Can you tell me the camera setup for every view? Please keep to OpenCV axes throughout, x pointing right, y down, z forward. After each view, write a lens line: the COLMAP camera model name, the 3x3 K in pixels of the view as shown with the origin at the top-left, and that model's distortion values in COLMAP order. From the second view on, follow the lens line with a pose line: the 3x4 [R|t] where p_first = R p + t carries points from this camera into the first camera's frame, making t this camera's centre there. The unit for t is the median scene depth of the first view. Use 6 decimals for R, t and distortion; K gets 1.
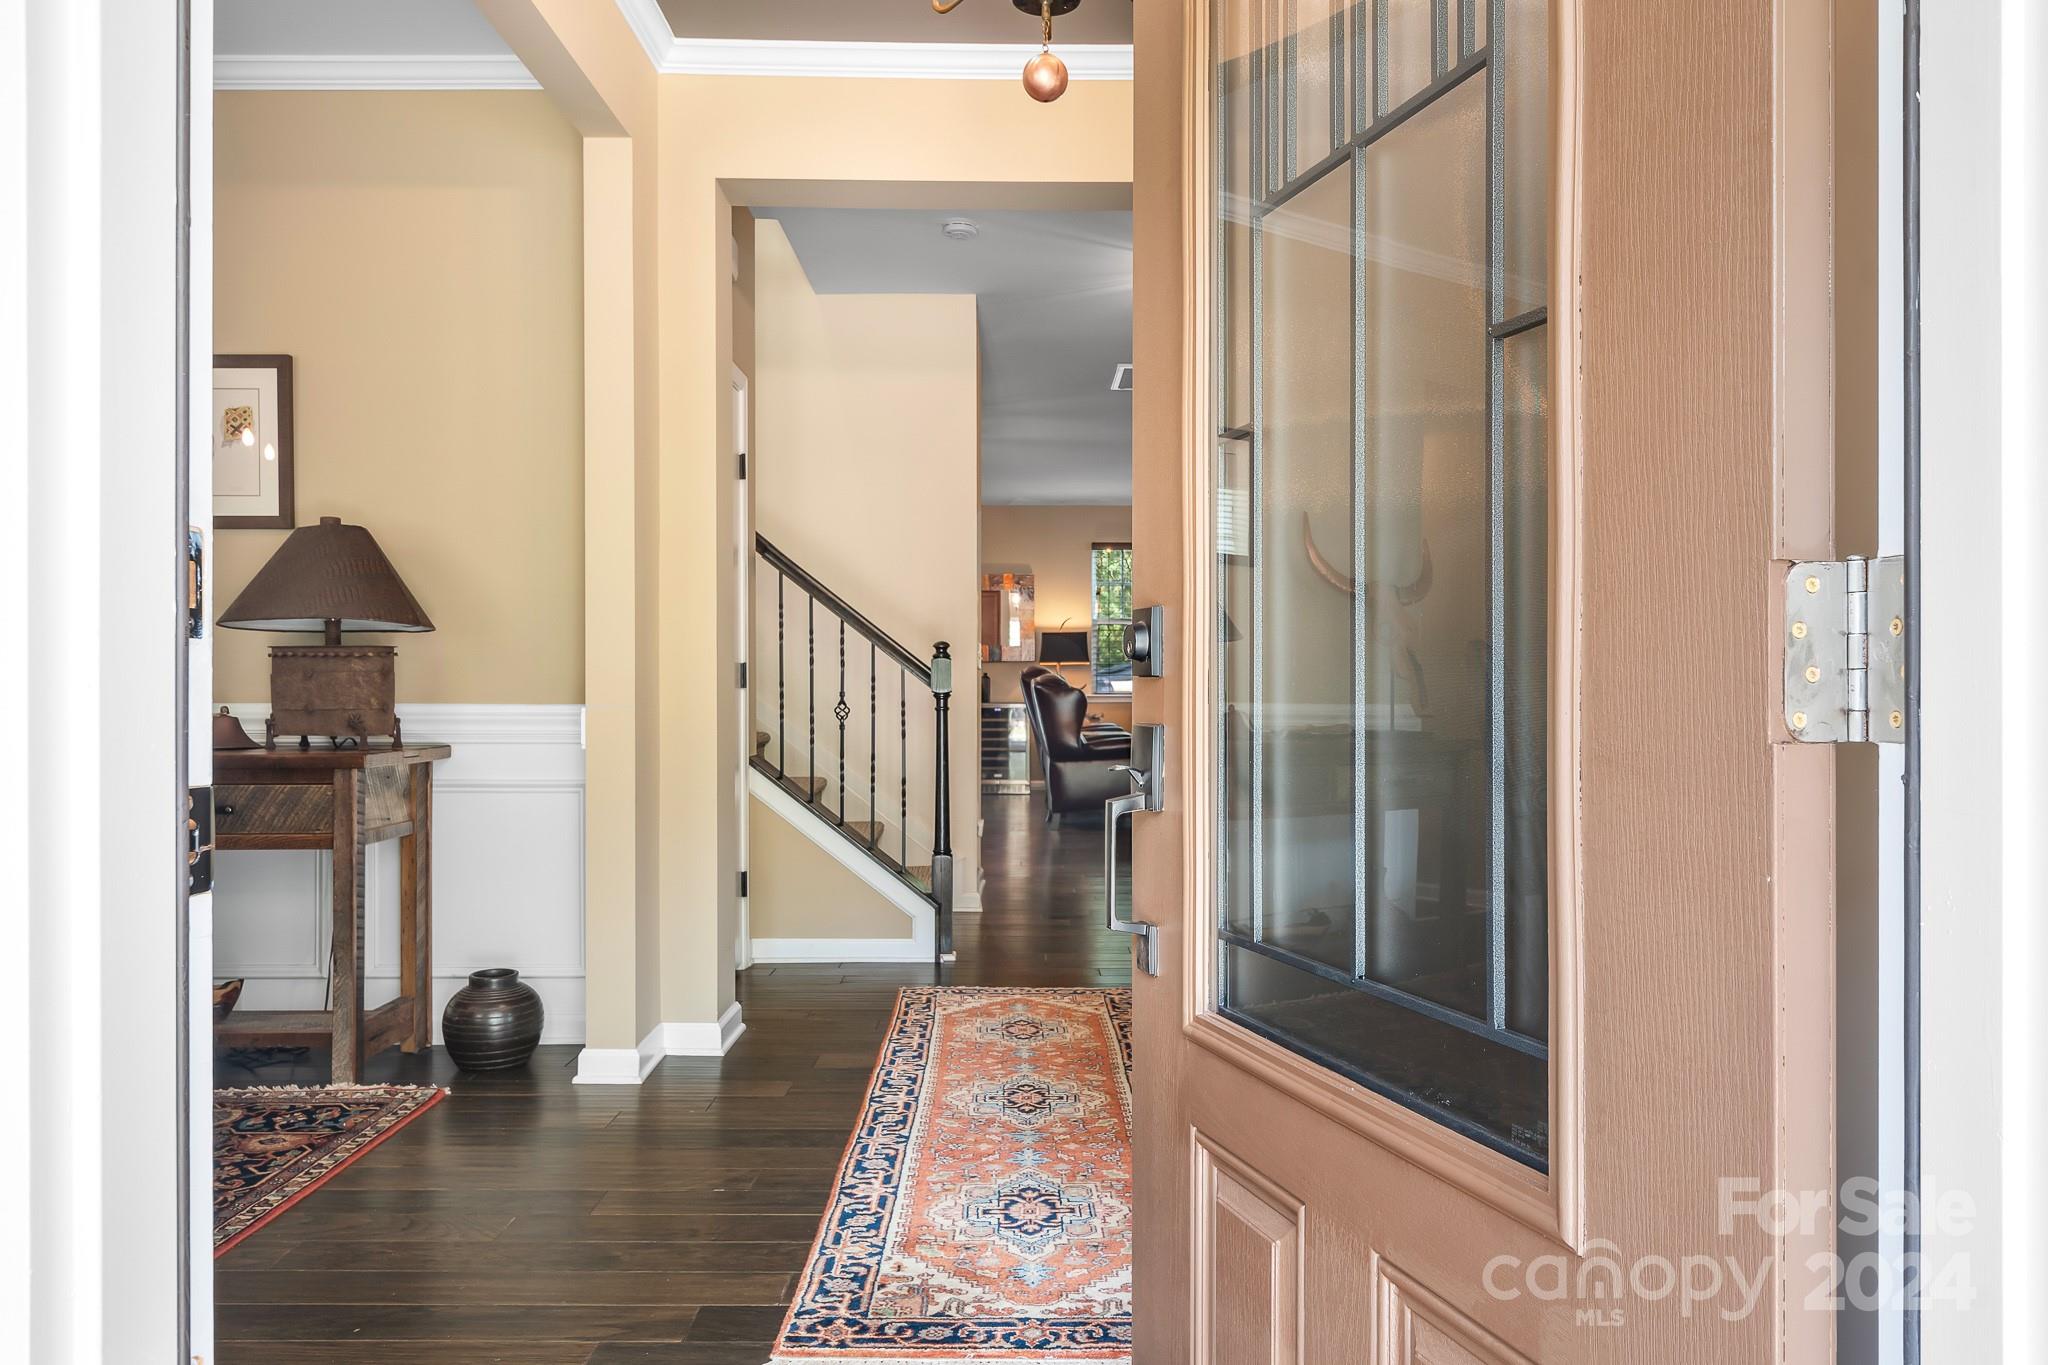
lens RADIAL K [[1357.0, 0, 1022.4], [0, 1357.0, 682.4], [0, 0, 1]] dist [0.000666, 0.001764]
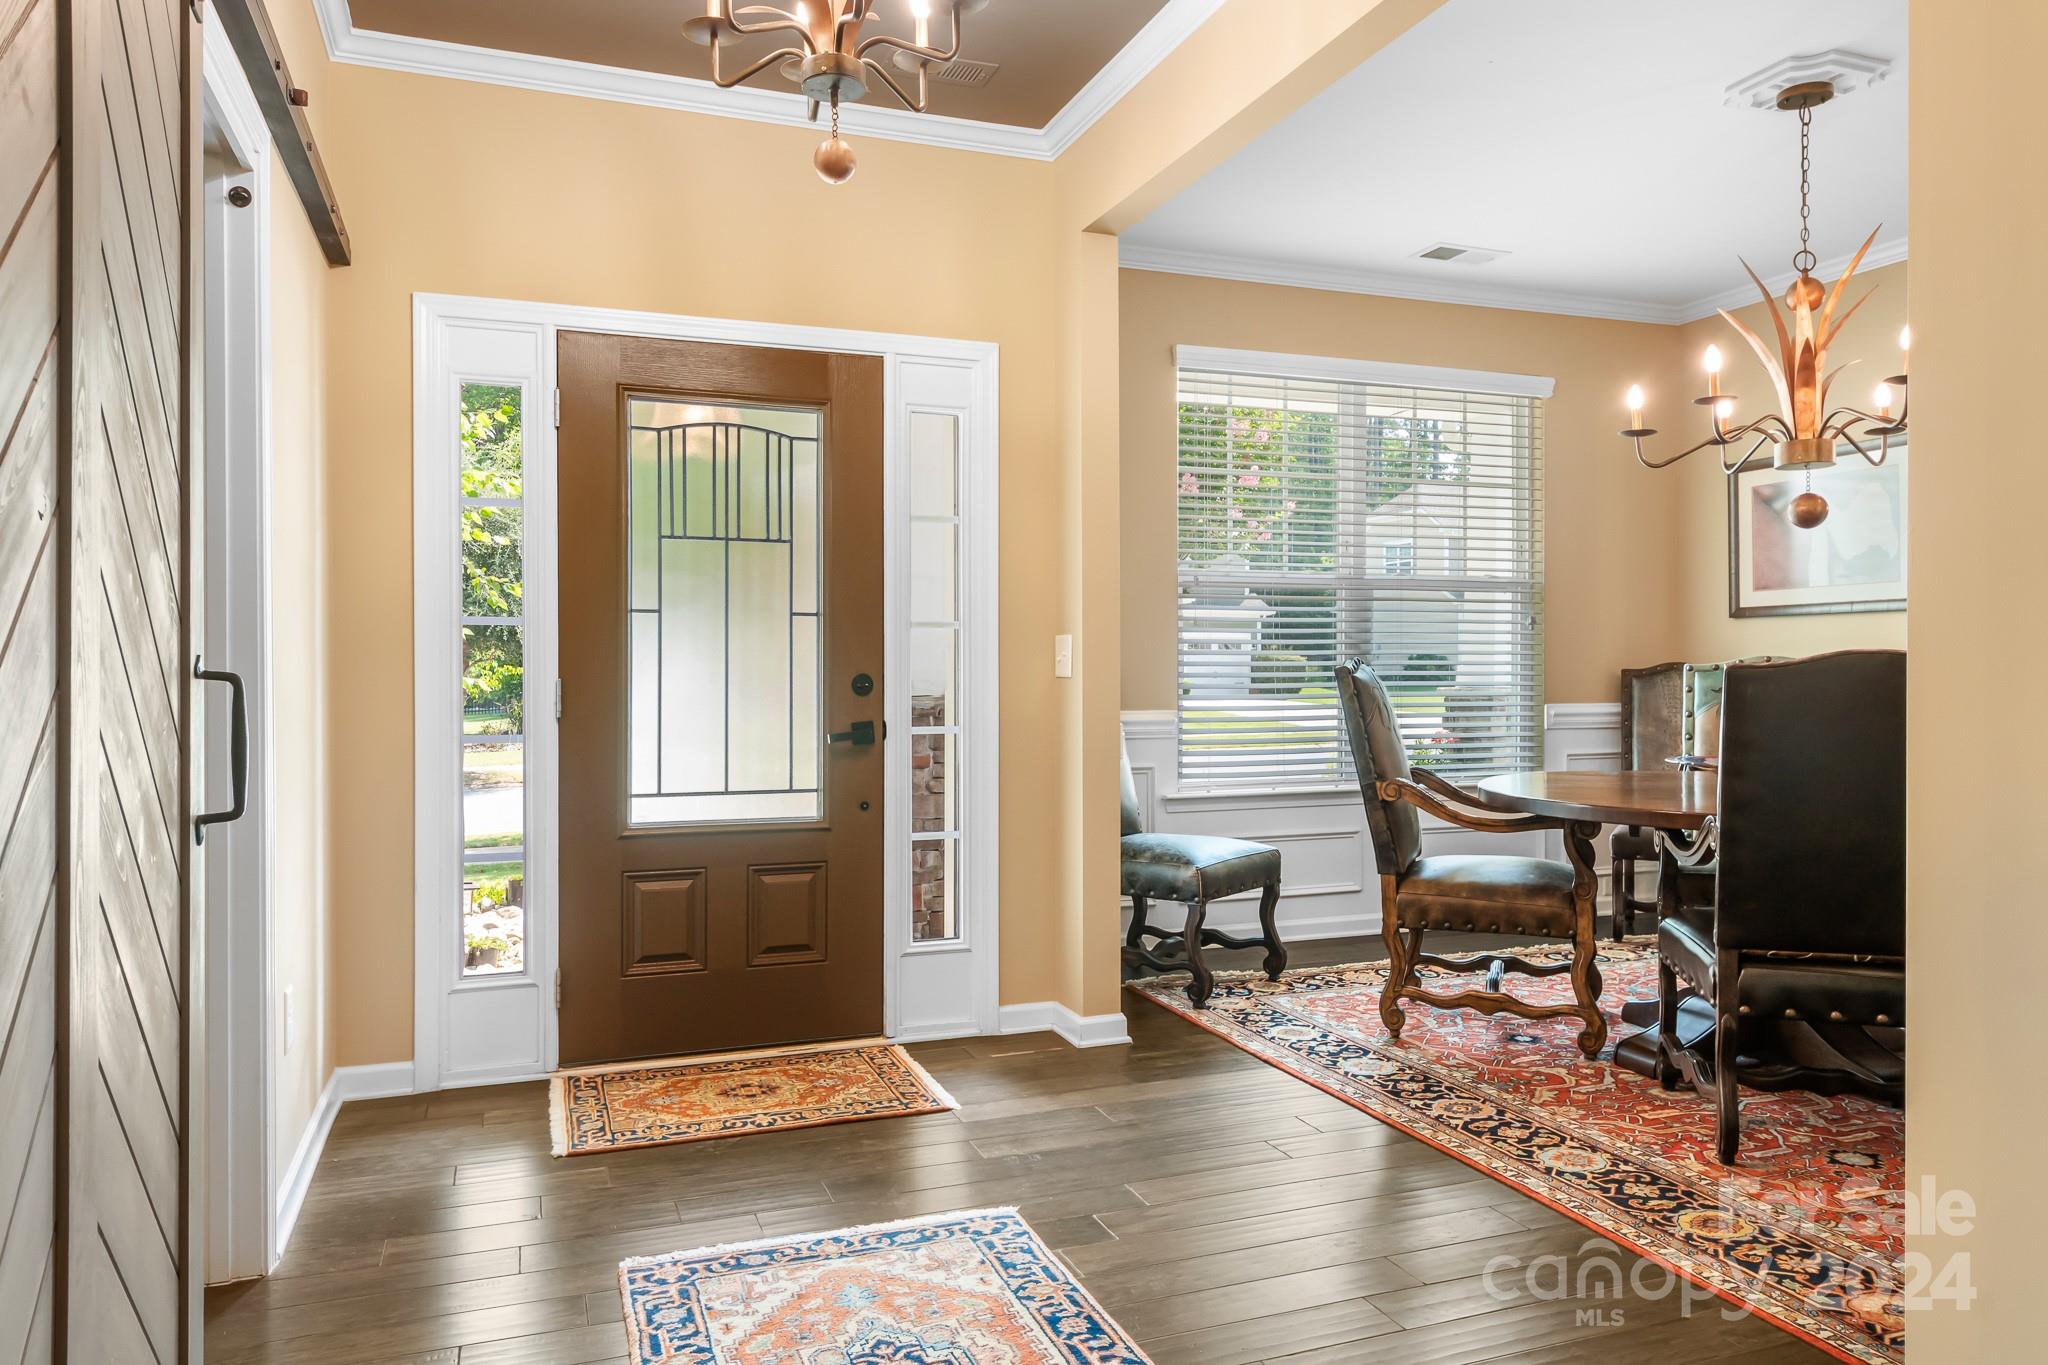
lens RADIAL K [[1357.0, 0, 1022.4], [0, 1357.0, 682.4], [0, 0, 1]] dist [0.000666, 0.001764]
pose [[-0.938603, 0.004587, -0.344968, 0.244978], [0.002562, 0.999977, 0.006328, -0.037971], [0.344989, 0.005055, -0.938593, 2.032812]]
